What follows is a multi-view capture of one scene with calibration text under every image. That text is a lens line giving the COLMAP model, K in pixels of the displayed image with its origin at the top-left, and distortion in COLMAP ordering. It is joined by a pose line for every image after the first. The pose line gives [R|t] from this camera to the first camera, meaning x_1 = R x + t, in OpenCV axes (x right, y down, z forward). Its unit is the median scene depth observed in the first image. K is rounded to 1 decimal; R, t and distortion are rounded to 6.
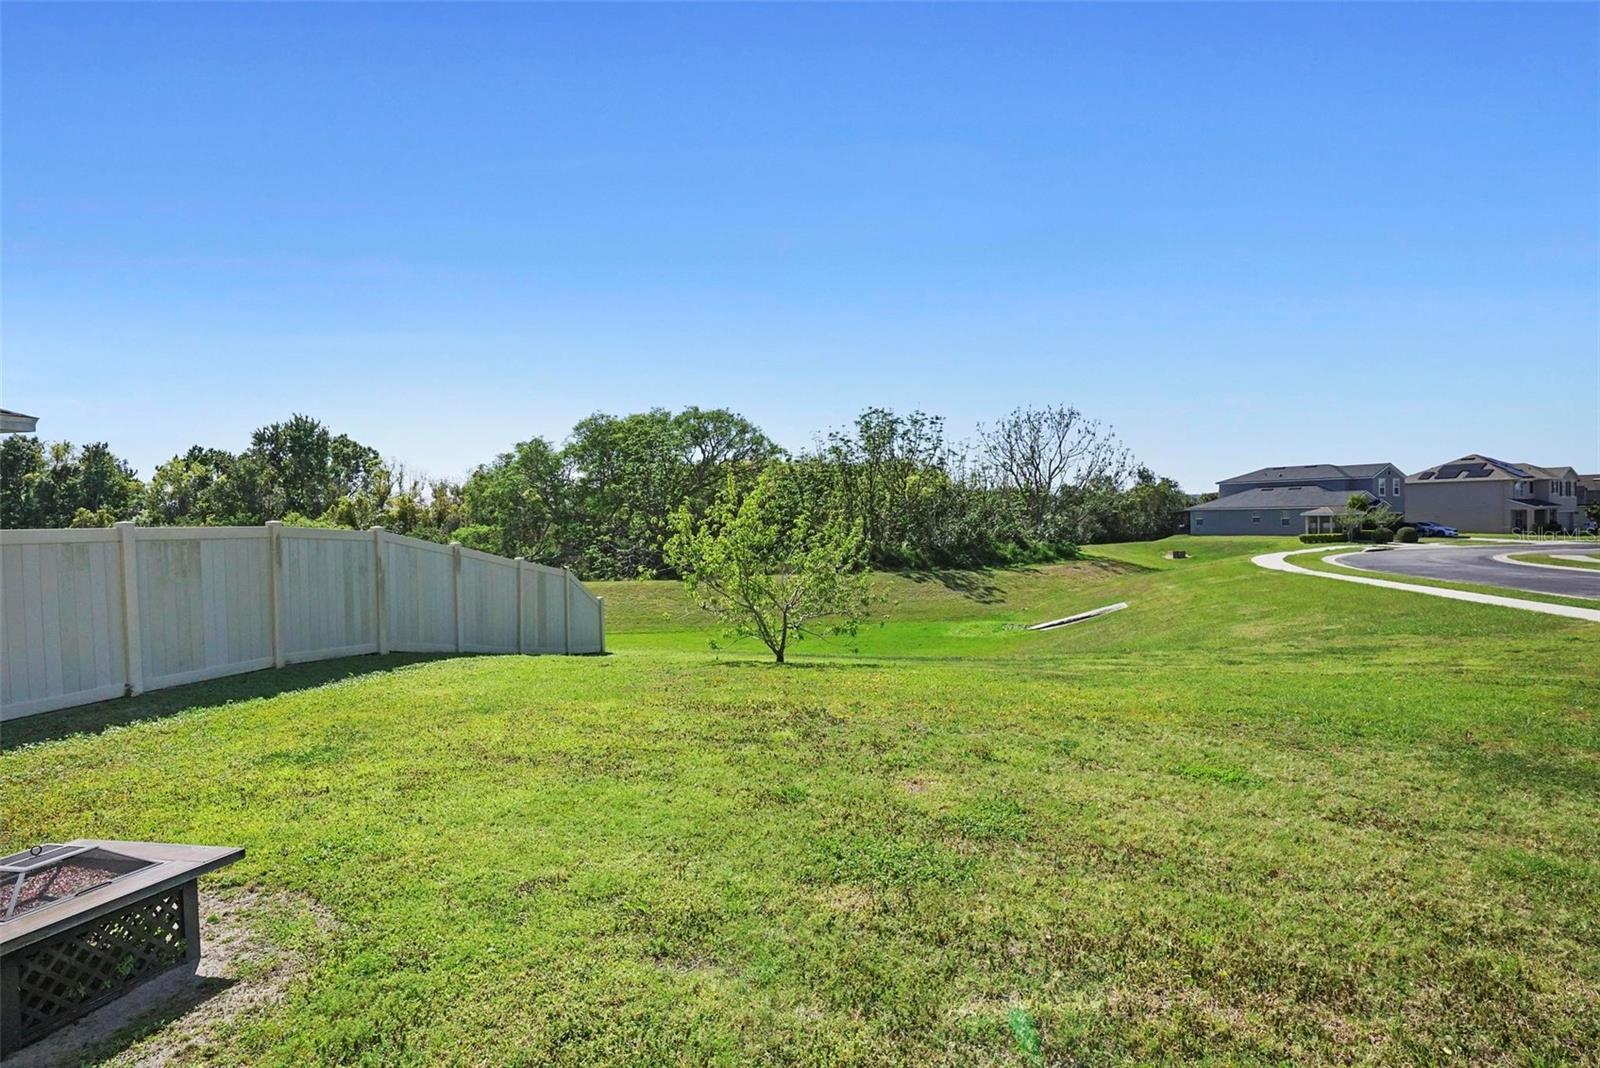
lens RADIAL K [[838.4, 0, 791.9], [0, 838.4, 530.6], [0, 0, 1]] dist [-0.005987, -0.009065]
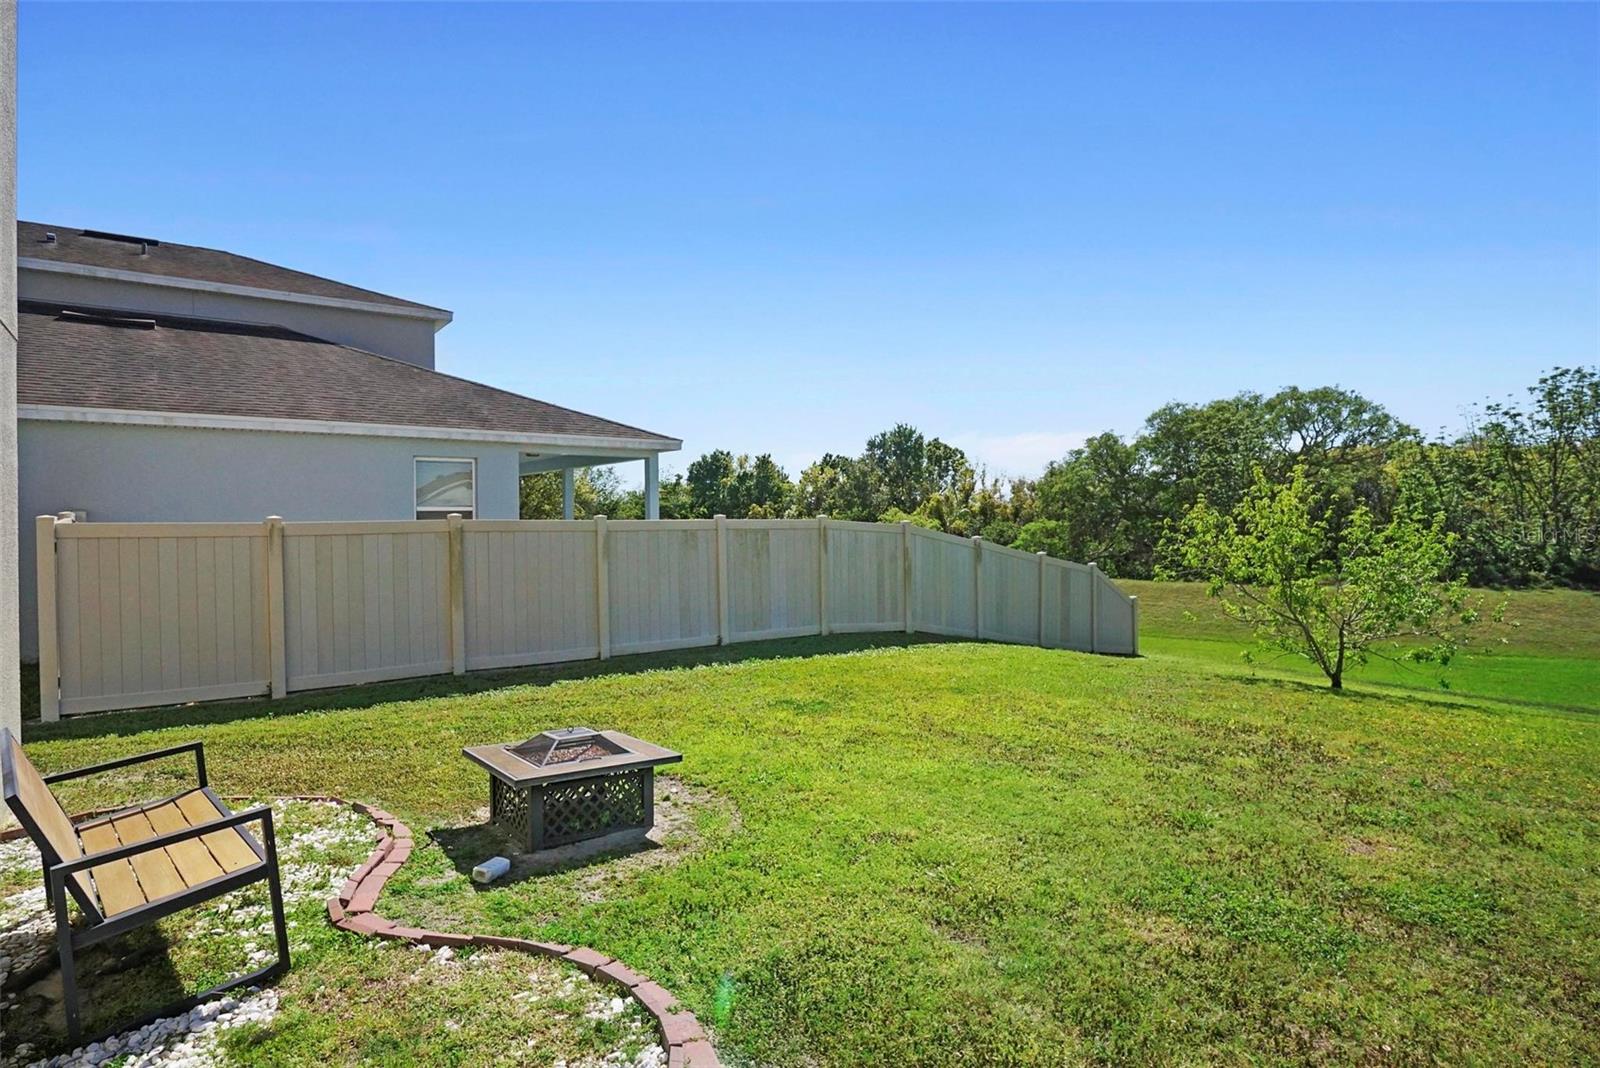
lens RADIAL K [[838.4, 0, 791.9], [0, 838.4, 530.6], [0, 0, 1]] dist [-0.005987, -0.009065]
pose [[0.782449, 0.018227, -0.622448, 0.020515], [-0.014792, 0.999834, 0.010685, -0.000247], [0.622539, 0.000847, 0.782588, 0.002095]]
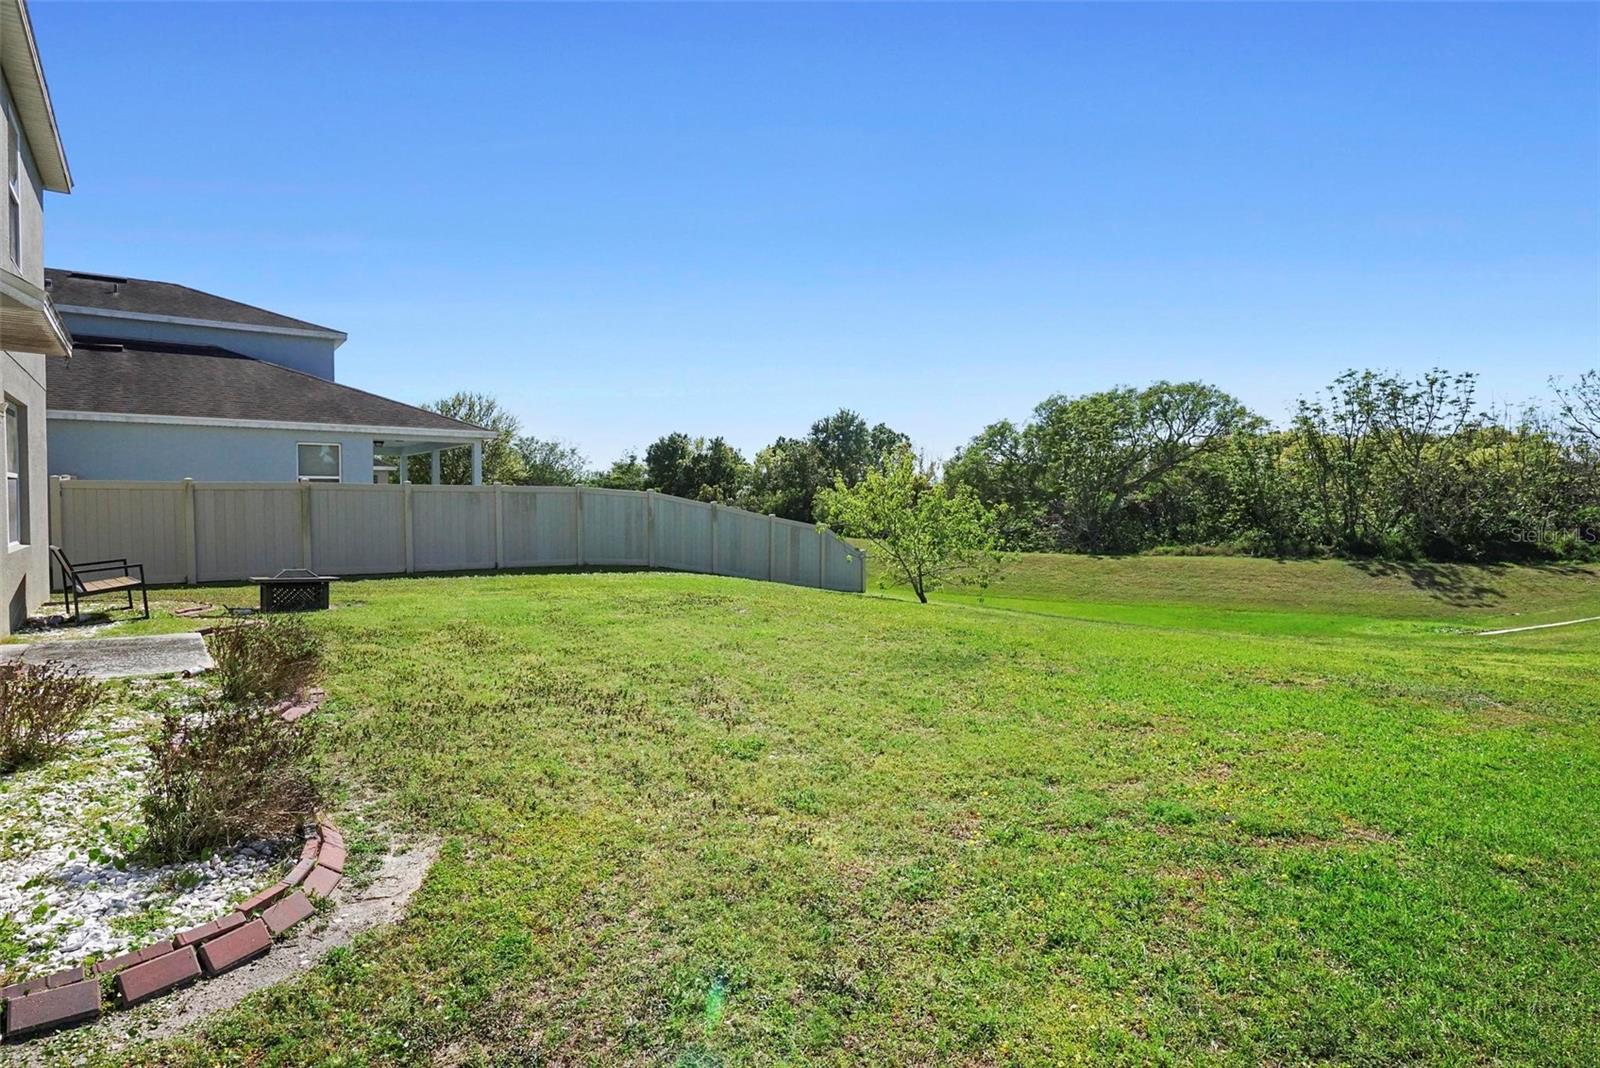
lens RADIAL K [[838.4, 0, 791.9], [0, 838.4, 530.6], [0, 0, 1]] dist [-0.005987, -0.009065]
pose [[0.788471, 0.037411, -0.613933, 0.158234], [-0.022815, 0.999241, 0.031589, 0.003911], [0.614648, -0.010901, 0.788726, -0.026354]]
